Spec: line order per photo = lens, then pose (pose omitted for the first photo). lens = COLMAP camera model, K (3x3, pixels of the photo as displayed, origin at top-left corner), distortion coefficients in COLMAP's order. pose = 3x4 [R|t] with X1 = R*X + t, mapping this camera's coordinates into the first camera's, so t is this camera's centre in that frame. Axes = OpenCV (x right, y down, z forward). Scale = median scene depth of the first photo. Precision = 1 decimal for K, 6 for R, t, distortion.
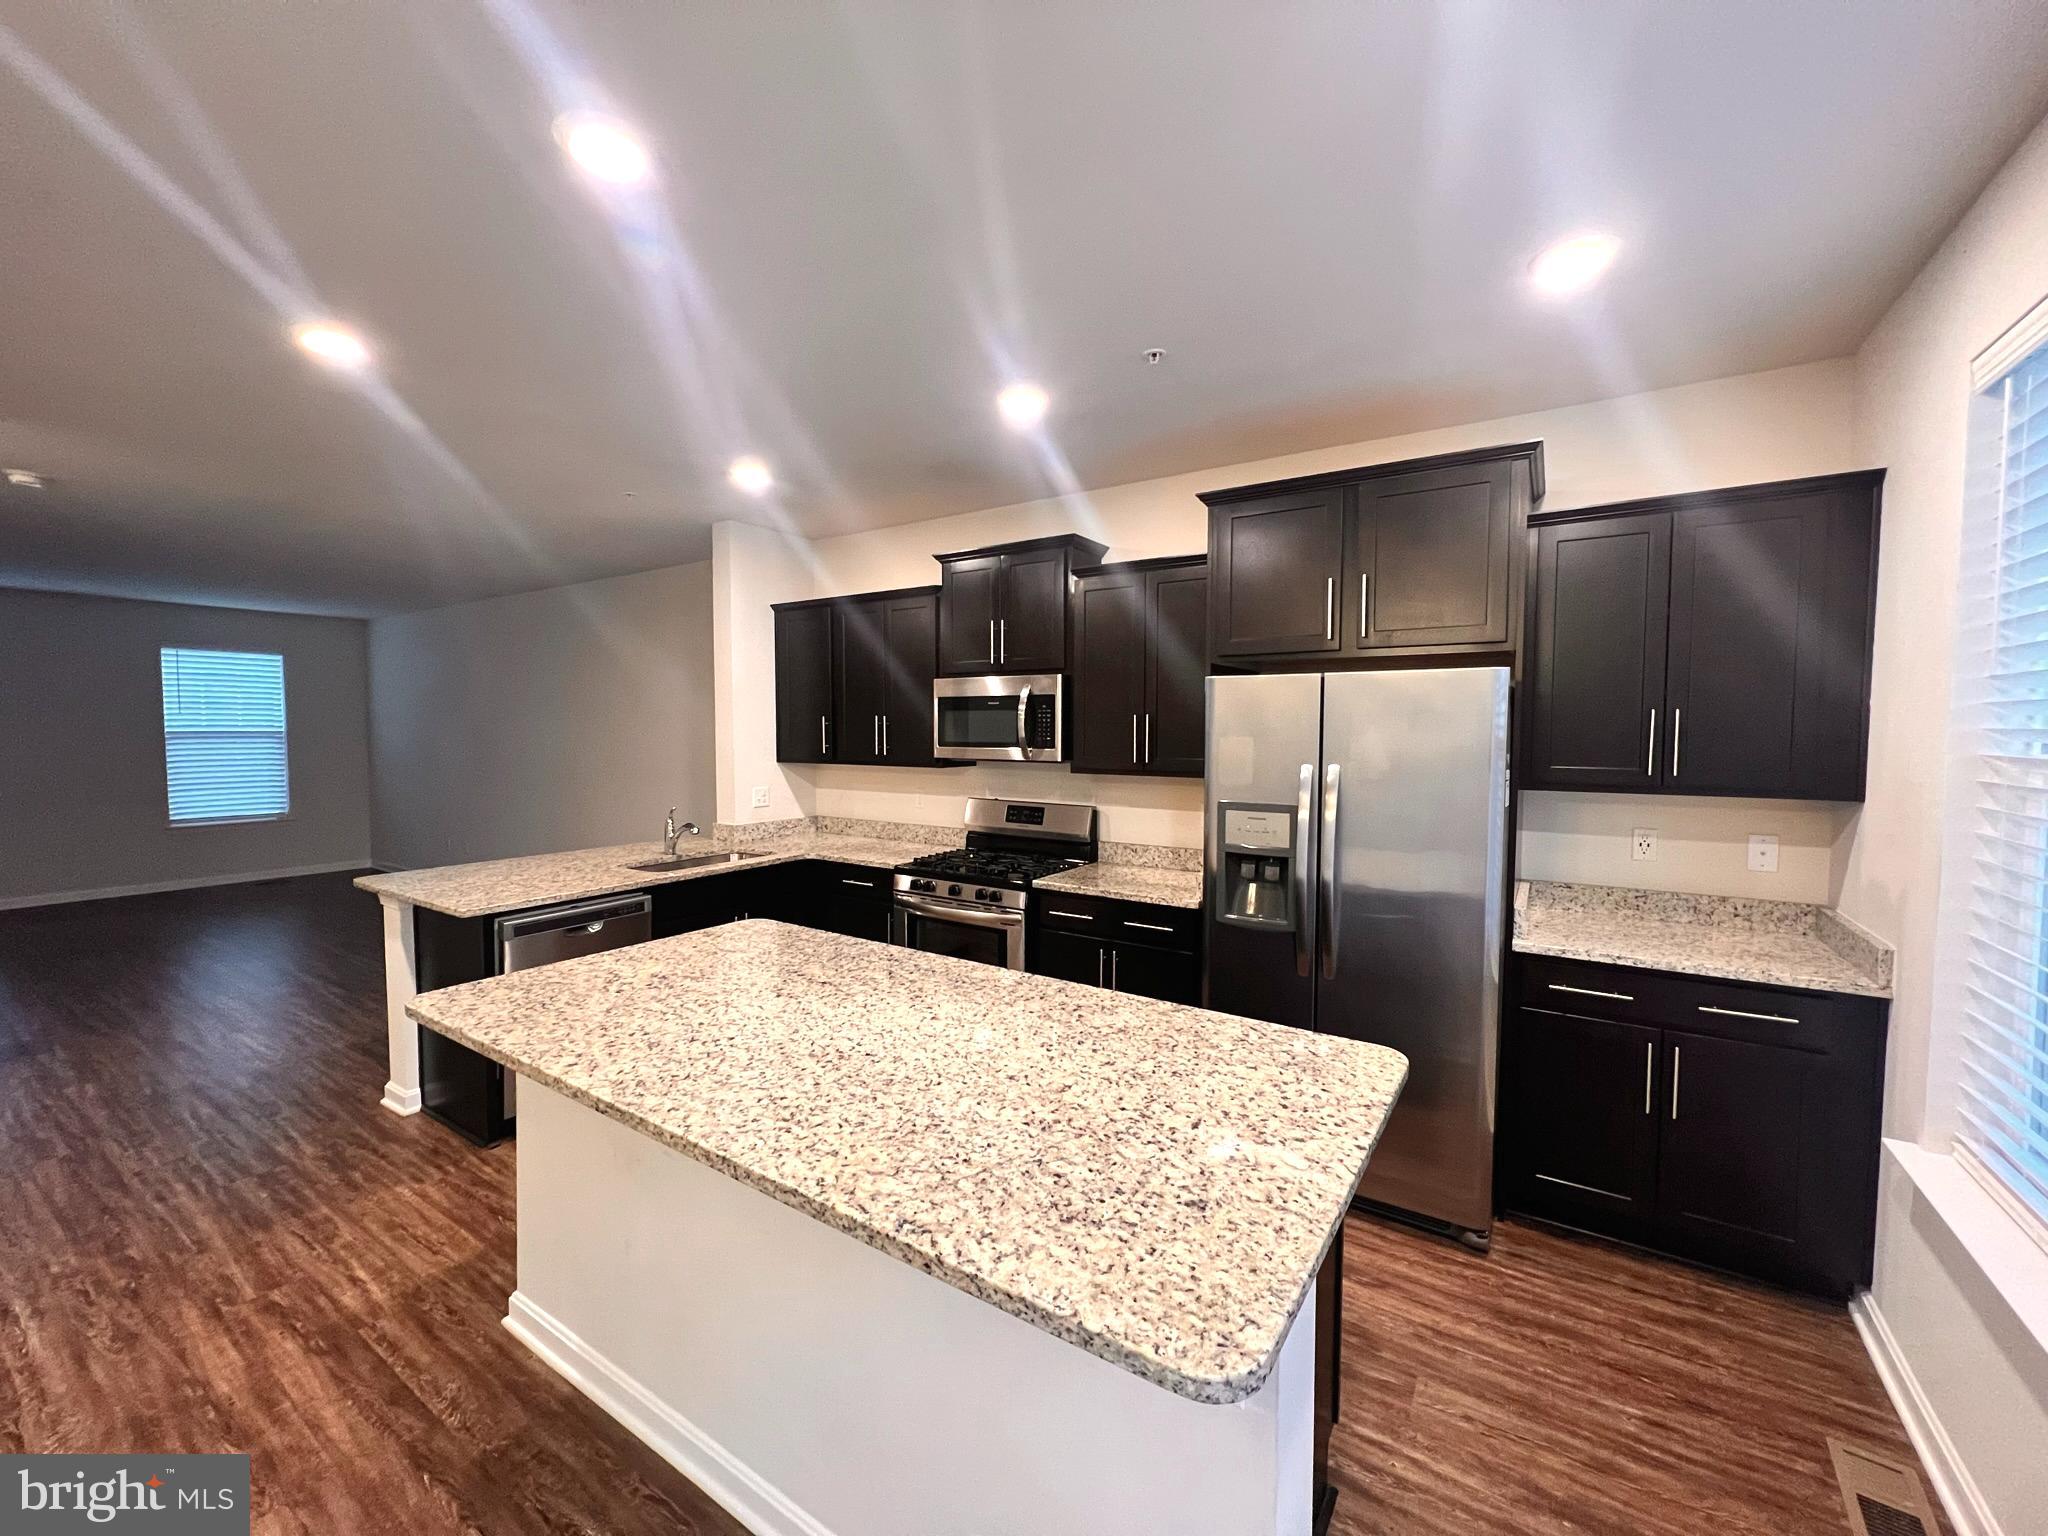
lens RADIAL K [[817.9, 0, 1018.0], [0, 817.9, 765.2], [0, 0, 1]] dist [-0.001729, 0.000674]
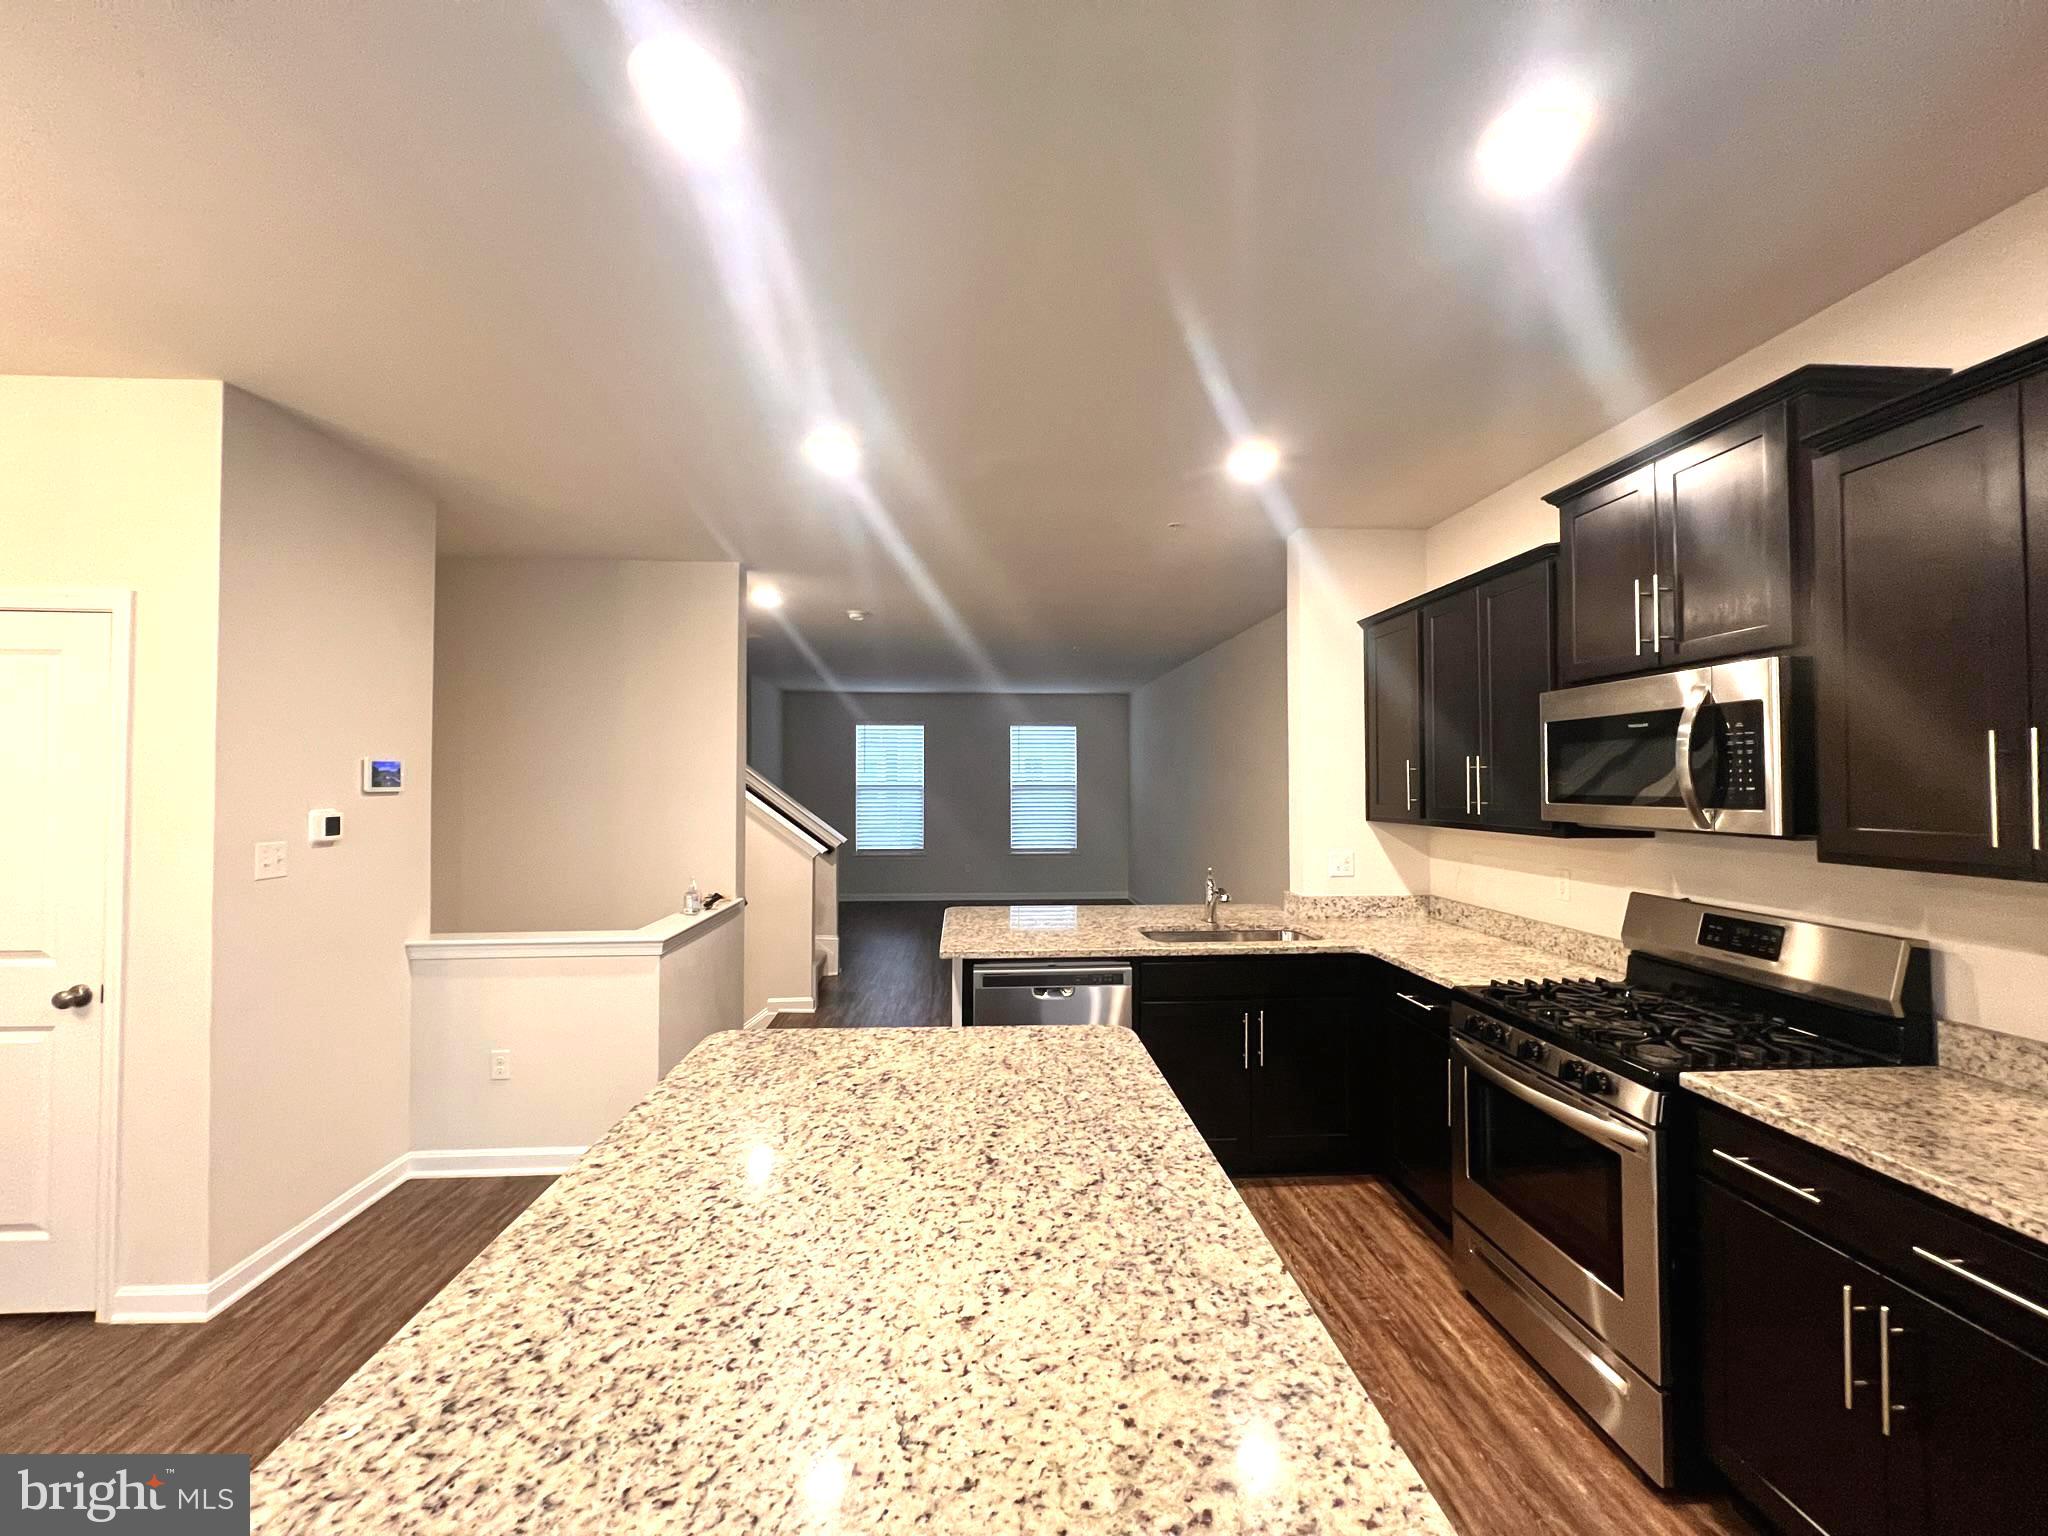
lens RADIAL K [[817.9, 0, 1018.0], [0, 817.9, 765.2], [0, 0, 1]] dist [-0.001729, 0.000674]
pose [[0.603870, -0.020417, -0.796821, 0.276935], [-0.035061, 0.998024, -0.052143, -0.008995], [0.796311, 0.059425, 0.601961, 0.586496]]
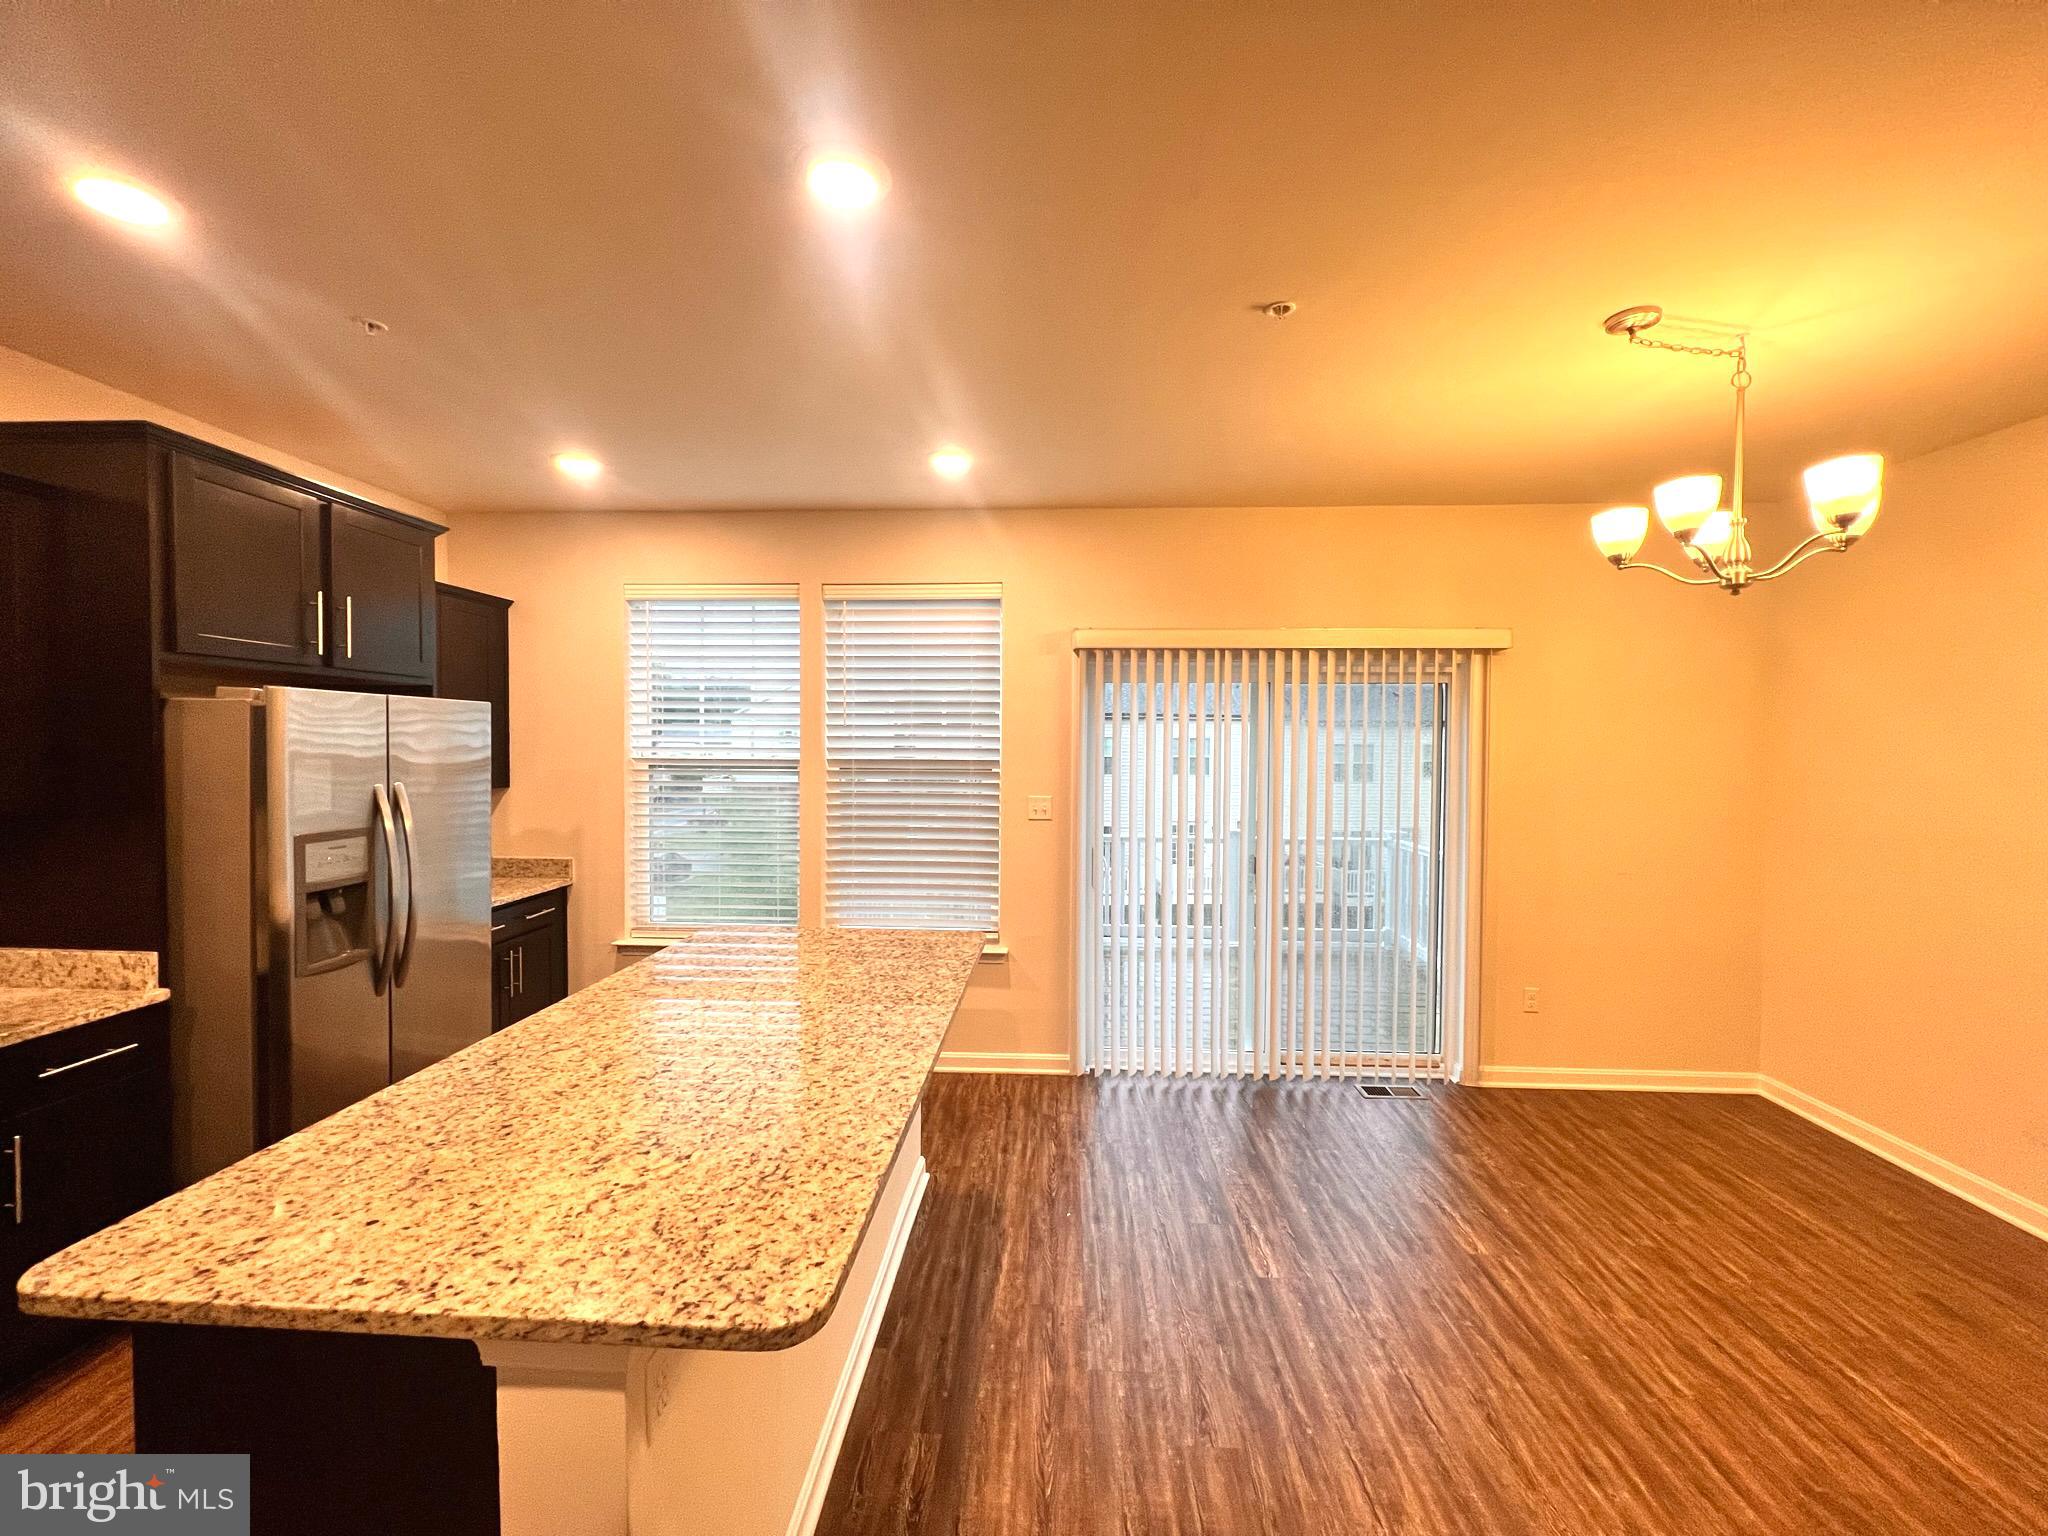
lens RADIAL K [[816.6, 0, 1023.5], [0, 816.6, 764.6], [0, 0, 1]] dist [-0.003584, -0.000203]
pose [[-0.513741, -0.028870, 0.857459, -1.091731], [0.030741, 0.998172, 0.052026, -0.062953], [-0.857394, 0.053087, -0.511915, 0.996686]]
